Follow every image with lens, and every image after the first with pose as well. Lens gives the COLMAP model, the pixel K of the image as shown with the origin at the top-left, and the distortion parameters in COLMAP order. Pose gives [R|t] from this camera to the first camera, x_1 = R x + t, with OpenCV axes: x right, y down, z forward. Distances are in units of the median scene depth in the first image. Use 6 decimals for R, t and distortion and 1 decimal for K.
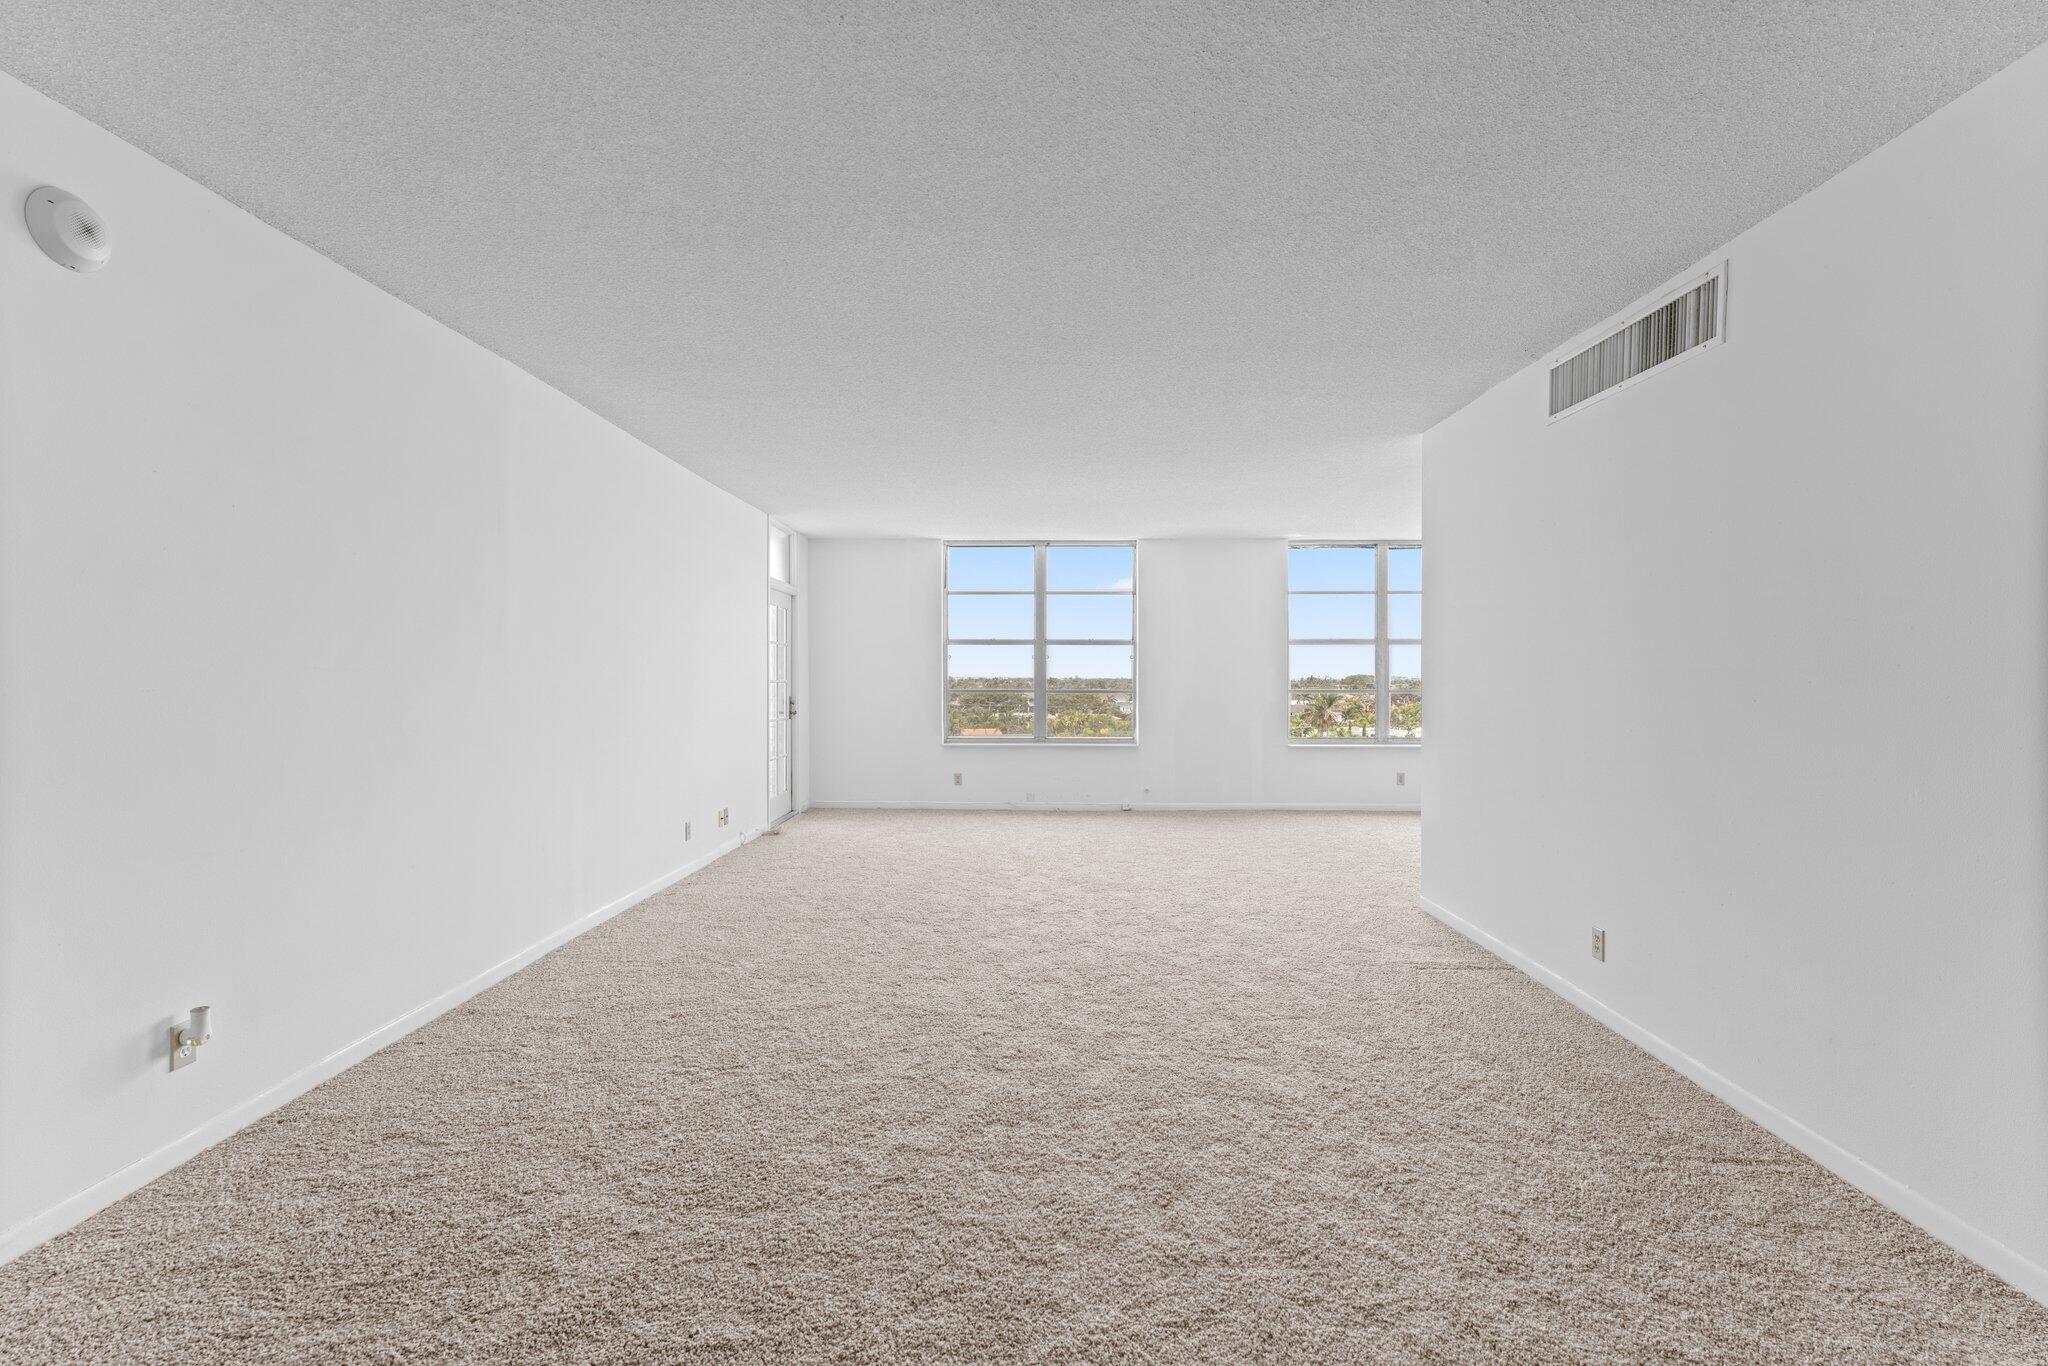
lens RADIAL K [[907.2, 0, 1030.3], [0, 907.2, 684.0], [0, 0, 1]] dist [0.001579, 0.000259]
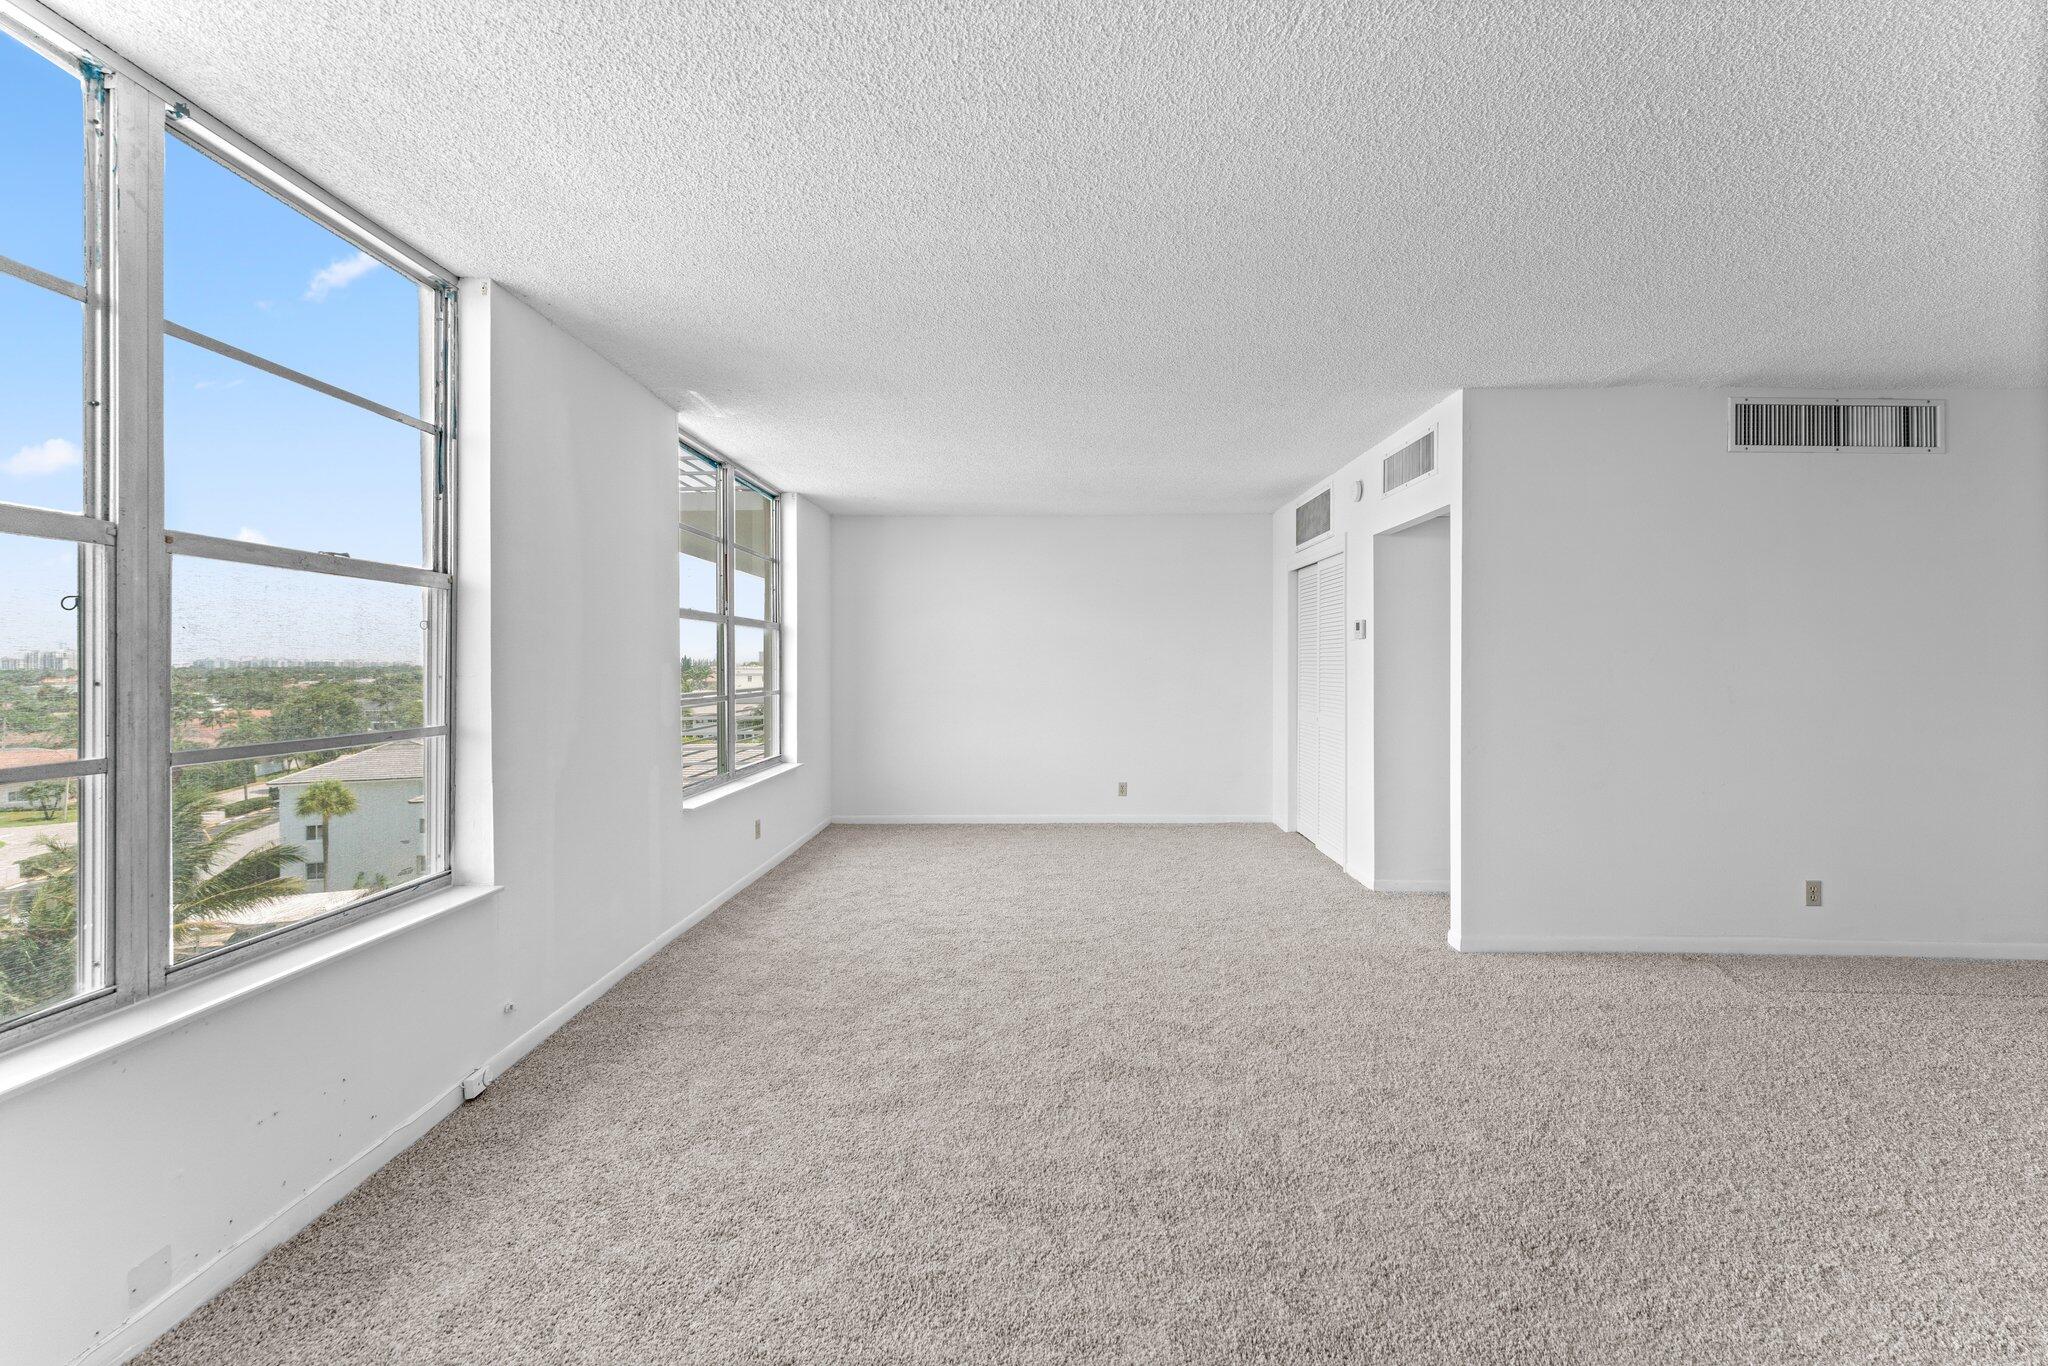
lens RADIAL K [[820.9, 0, 1030.1], [0, 820.9, 663.8], [0, 0, 1]] dist [0.004740, 0.000051]
pose [[-0.001158, 0.000017, 0.999999, -0.500732], [0.009968, 0.999950, -0.000006, -0.035928], [-0.999950, 0.009968, -0.001158, 2.098589]]
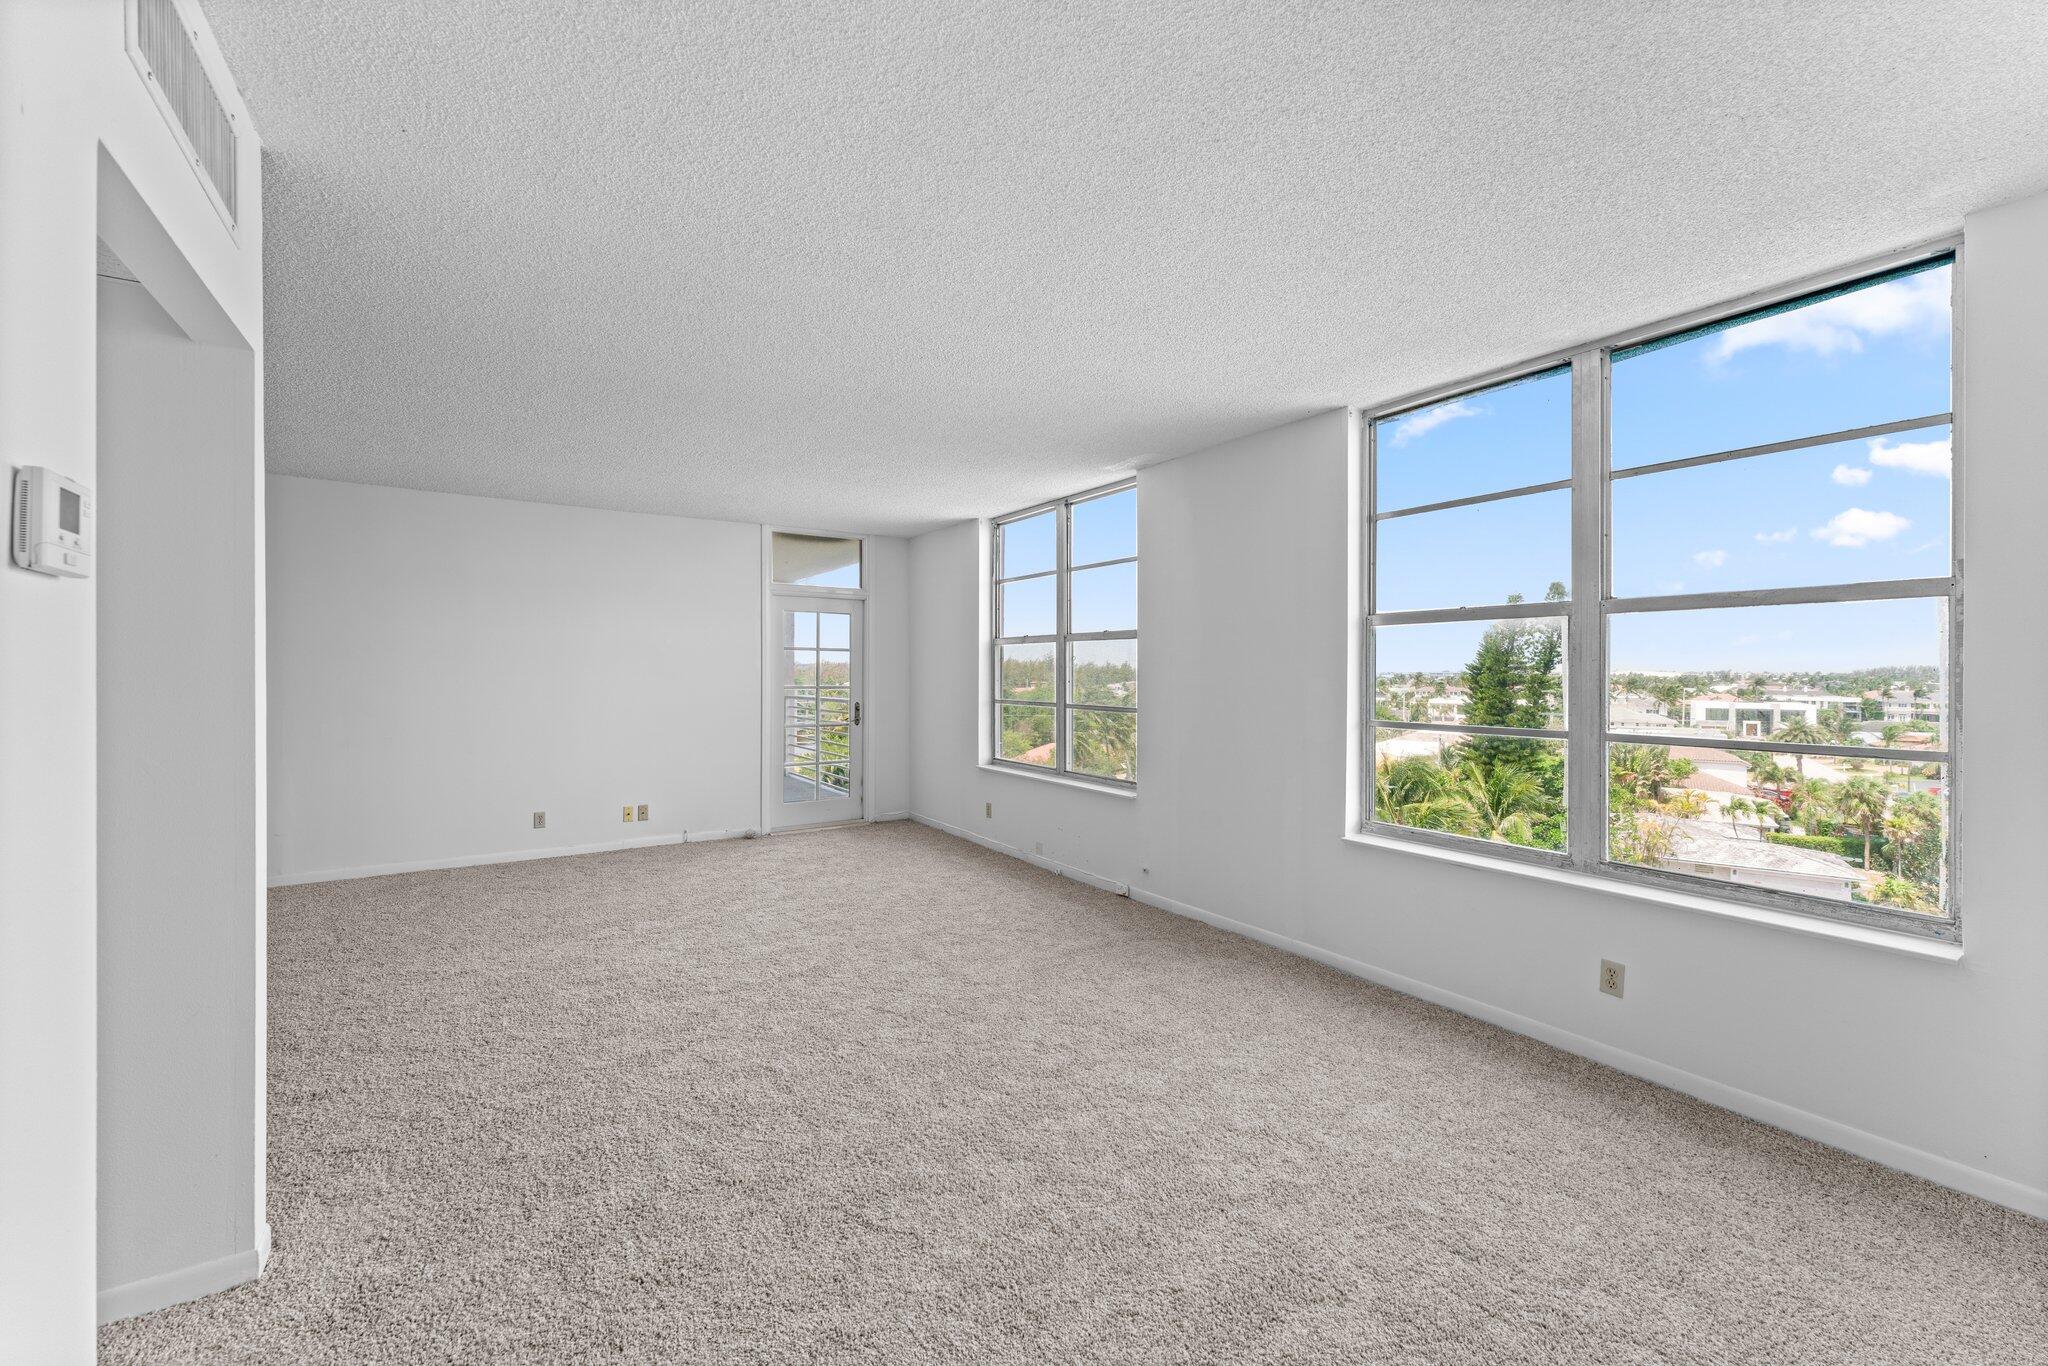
lens RADIAL K [[821.1, 0, 1028.1], [0, 821.1, 675.5], [0, 0, 1]] dist [0.004616, -0.000001]
pose [[0.566518, 0.004537, -0.824037, 1.436964], [-0.008021, 0.999968, -0.000008, -0.042080], [0.824010, 0.006614, 0.566536, 1.611069]]
